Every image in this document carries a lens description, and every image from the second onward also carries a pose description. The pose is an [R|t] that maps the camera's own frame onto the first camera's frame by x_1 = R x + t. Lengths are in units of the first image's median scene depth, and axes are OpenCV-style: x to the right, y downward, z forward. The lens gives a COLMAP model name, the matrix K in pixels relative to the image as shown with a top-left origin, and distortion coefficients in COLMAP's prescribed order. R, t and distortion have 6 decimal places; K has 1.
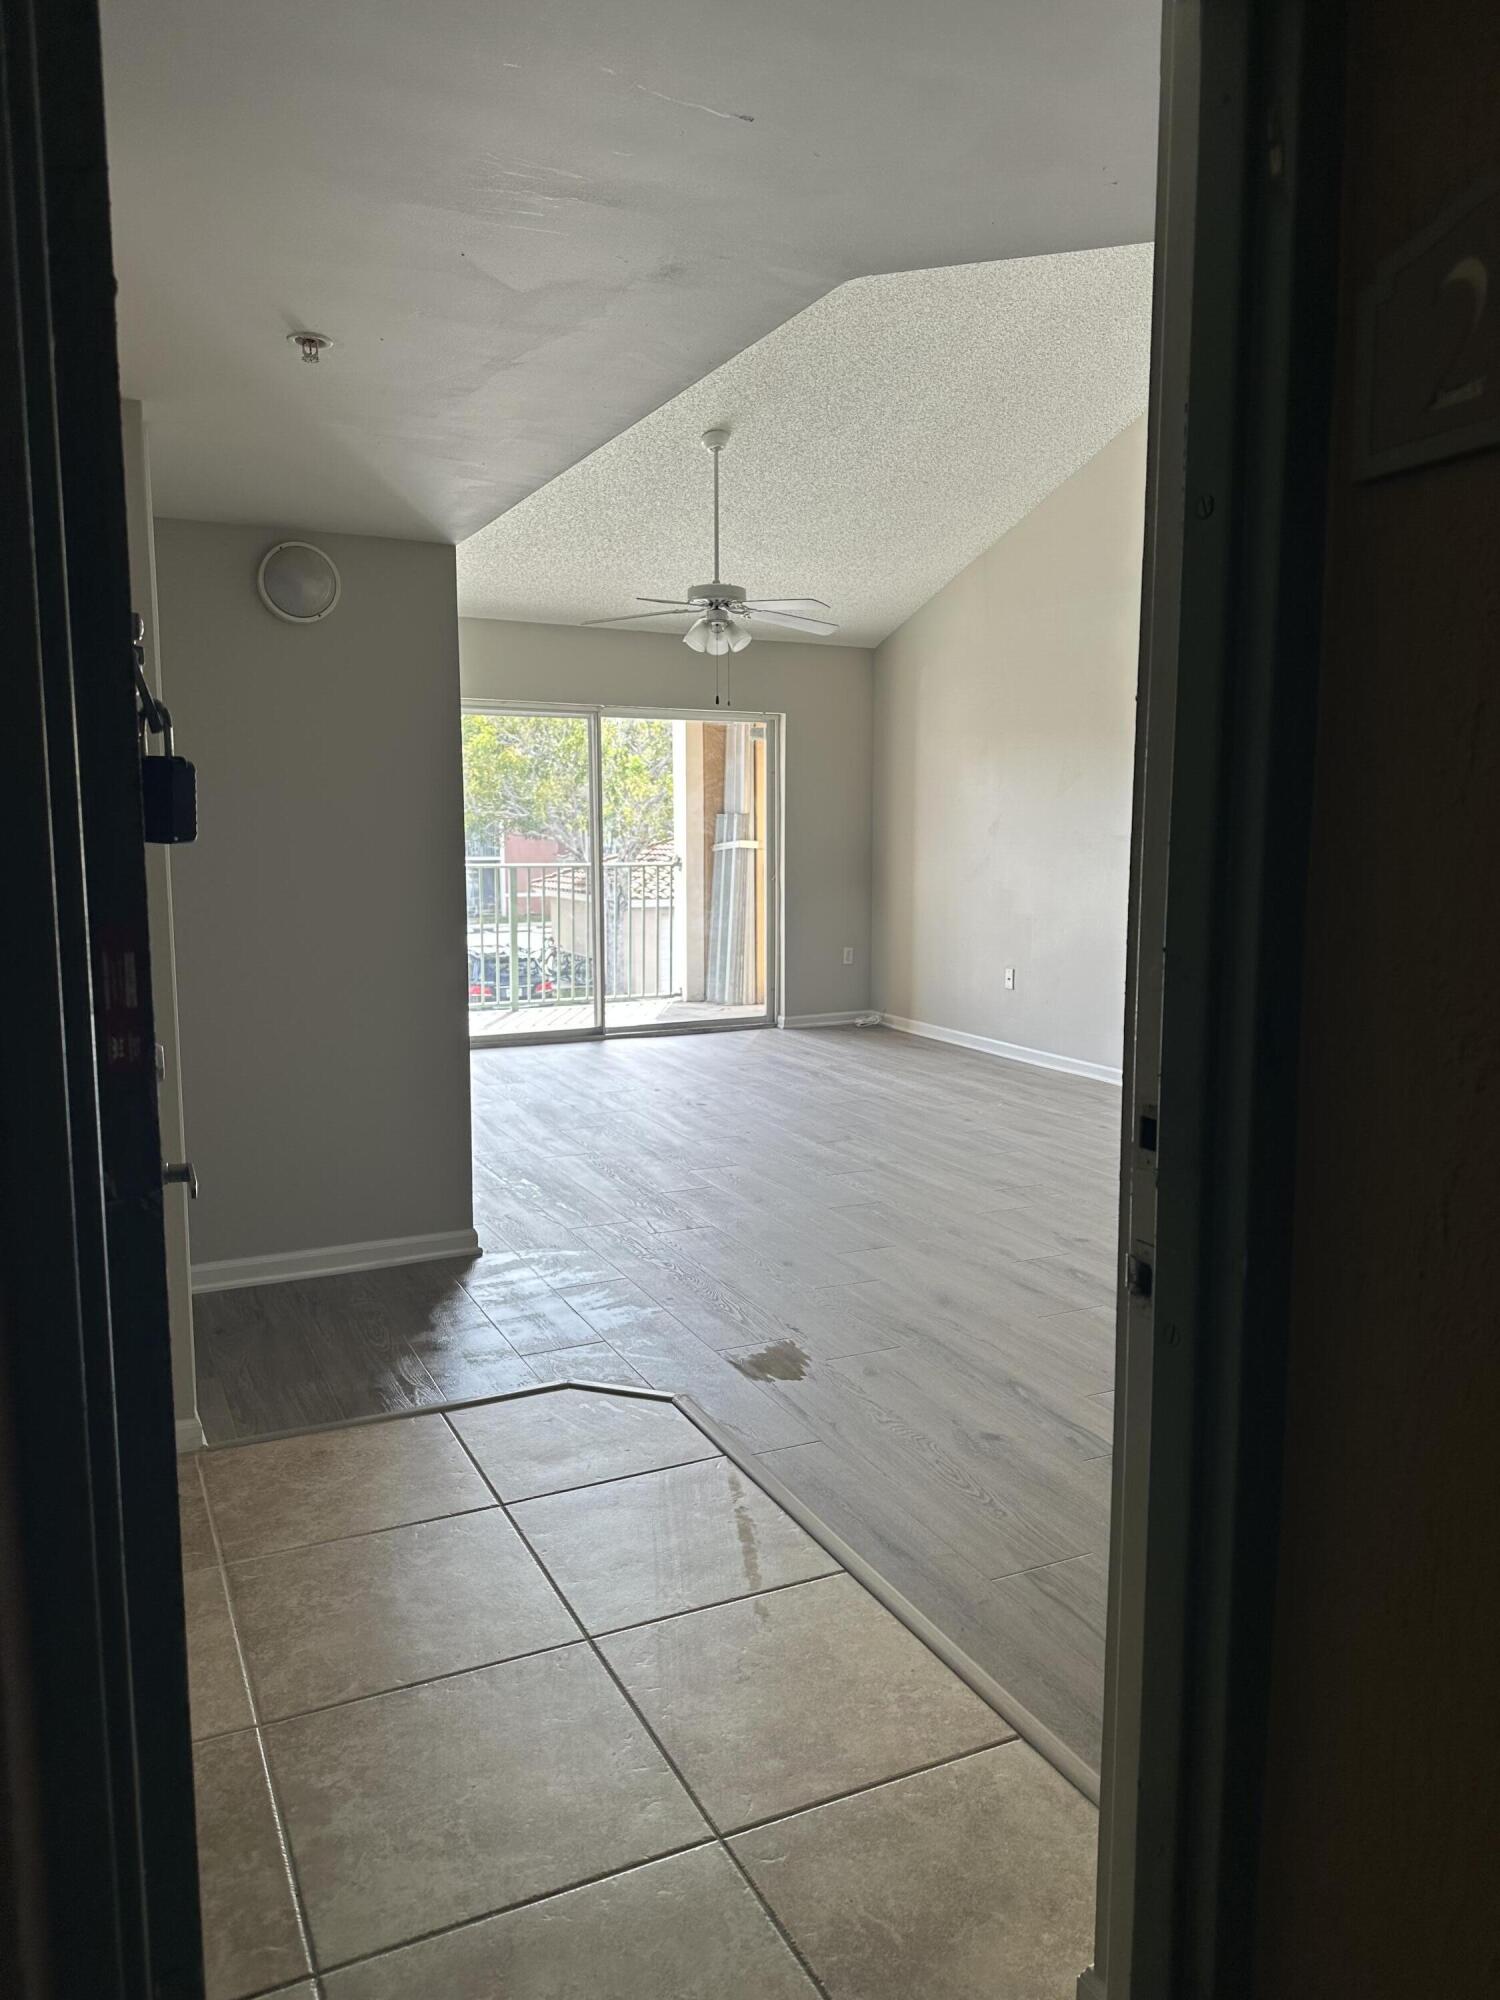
lens RADIAL K [[1394.3, 0, 772.0], [0, 1394.3, 1008.7], [0, 0, 1]] dist [0.093721, -0.001166]
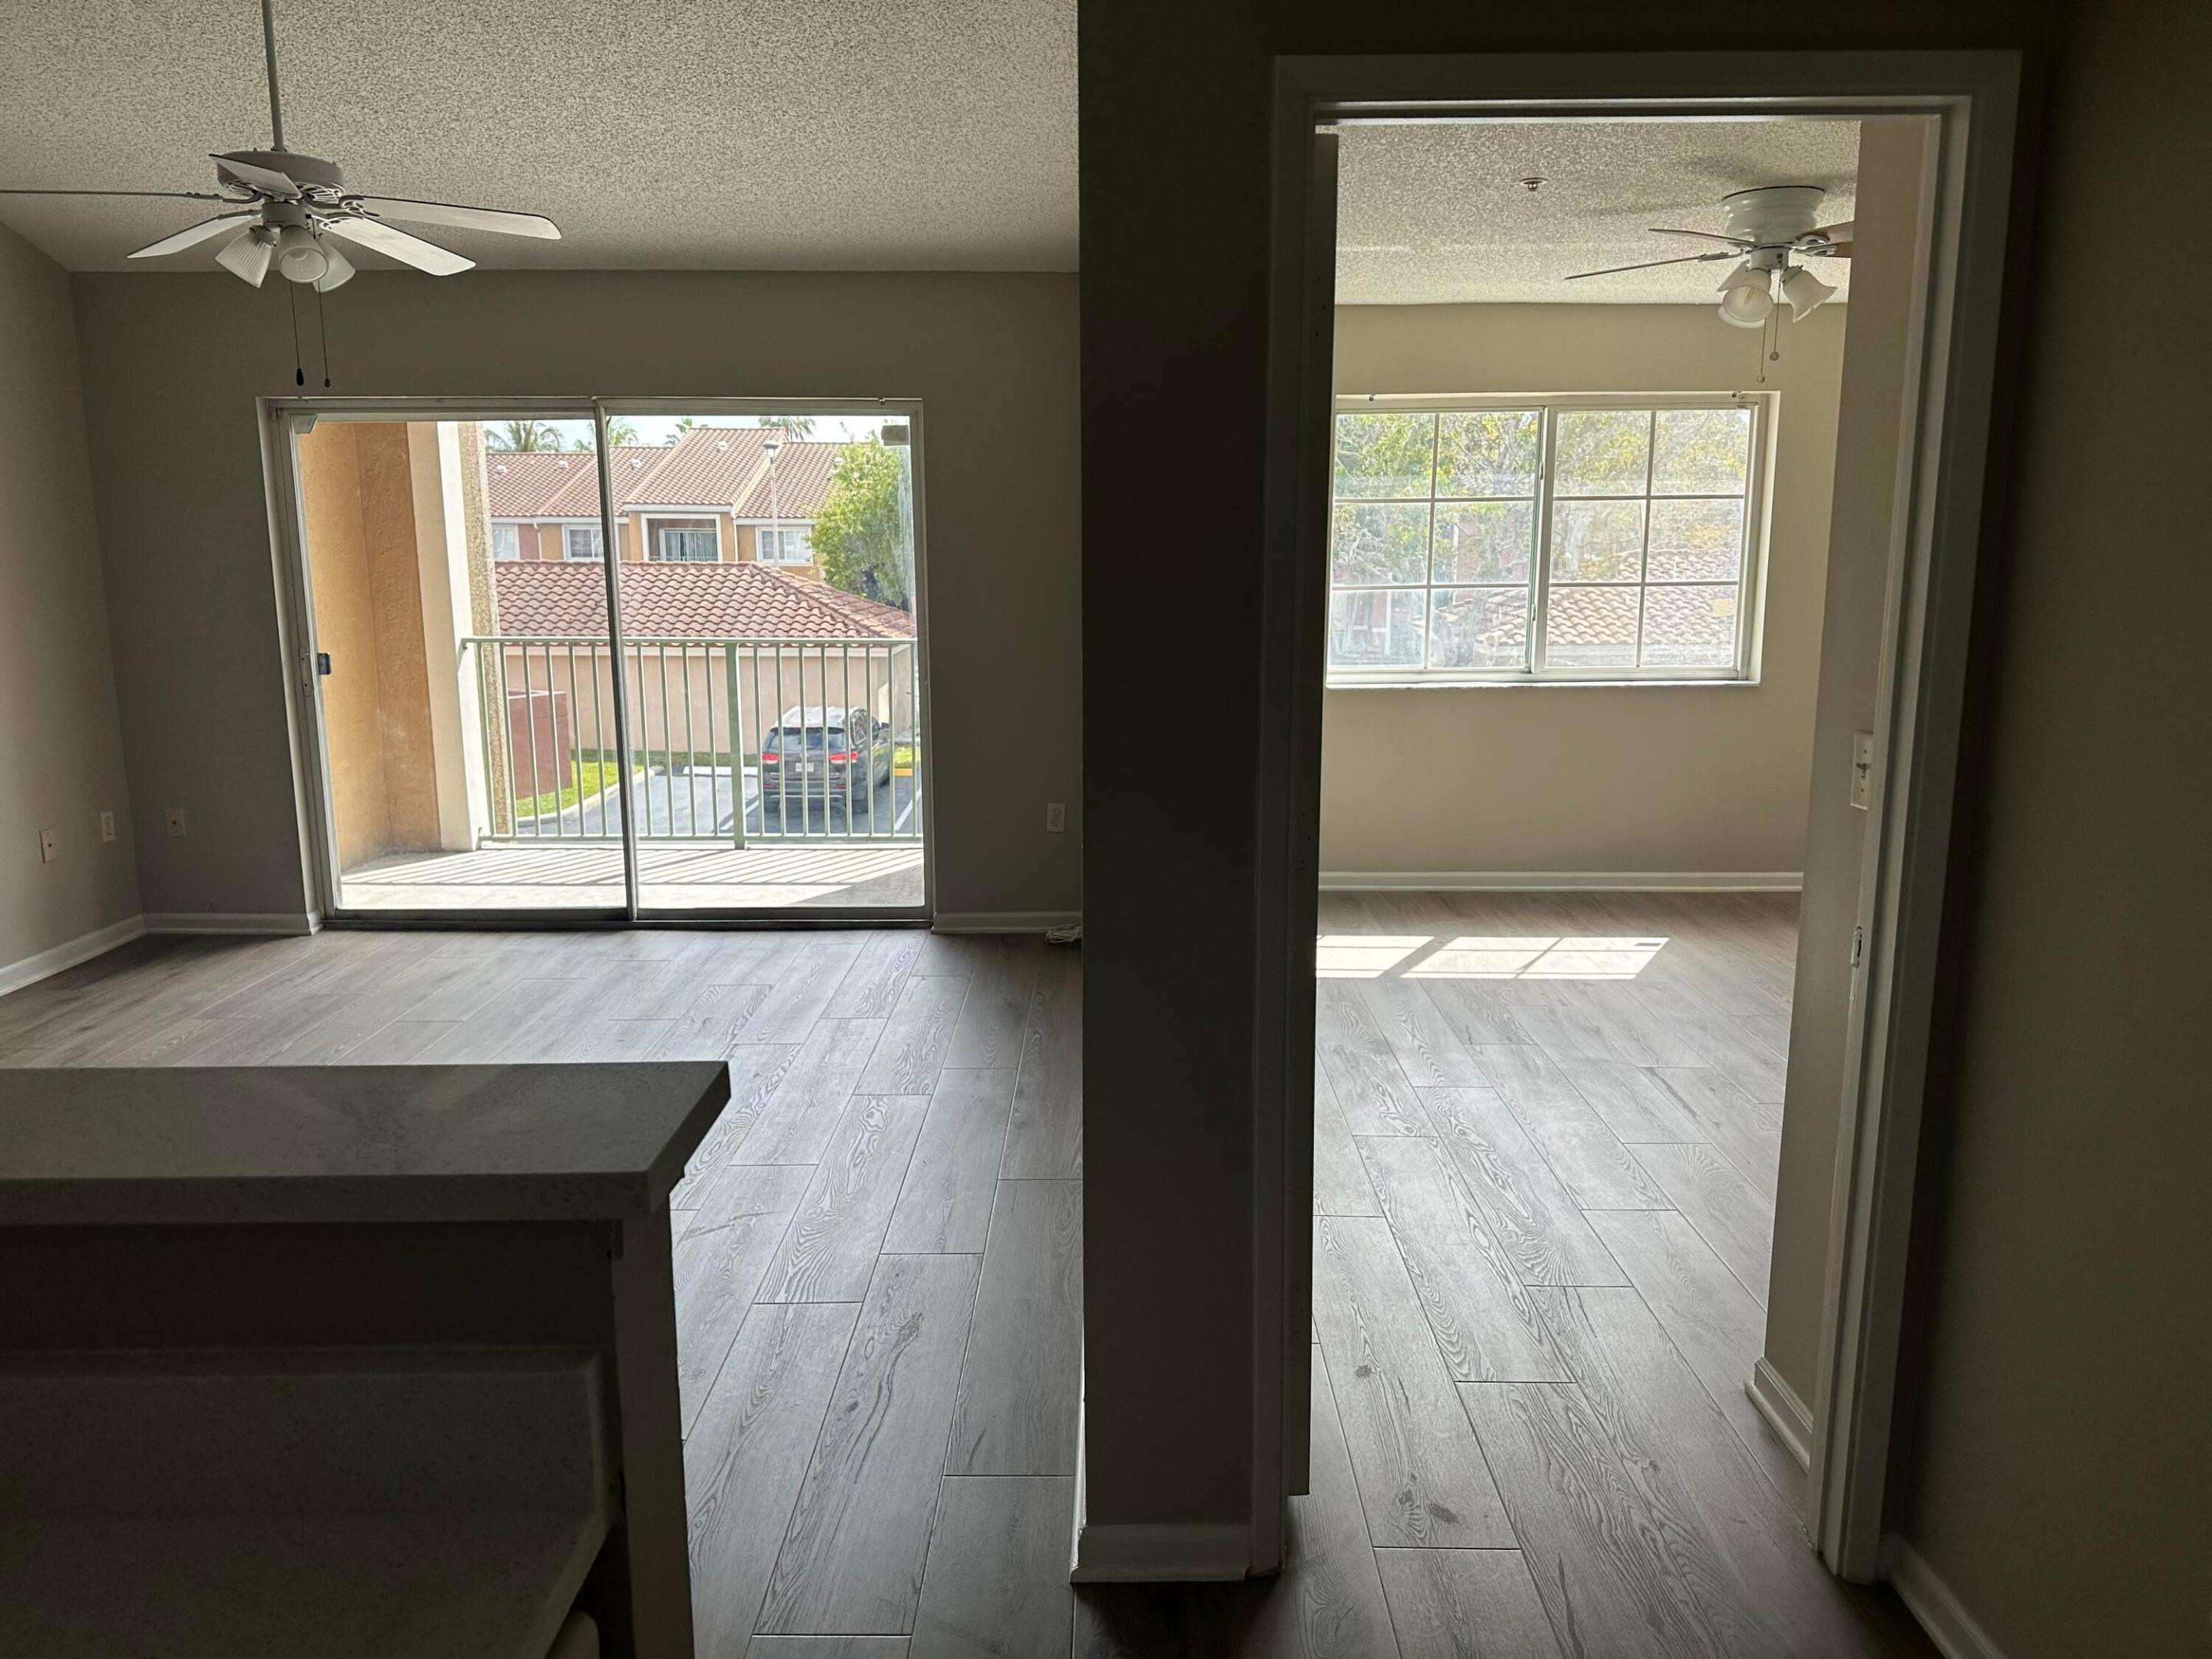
lens RADIAL K [[1538.8, 0, 1113.2], [0, 1538.8, 837.6], [0, 0, 1]] dist [0.097790, -0.135590]
pose [[0.890574, 0.083128, -0.447178, 0.423935], [-0.055721, 0.995691, 0.074122, -0.090956], [0.451412, -0.041094, 0.891369, 0.504265]]
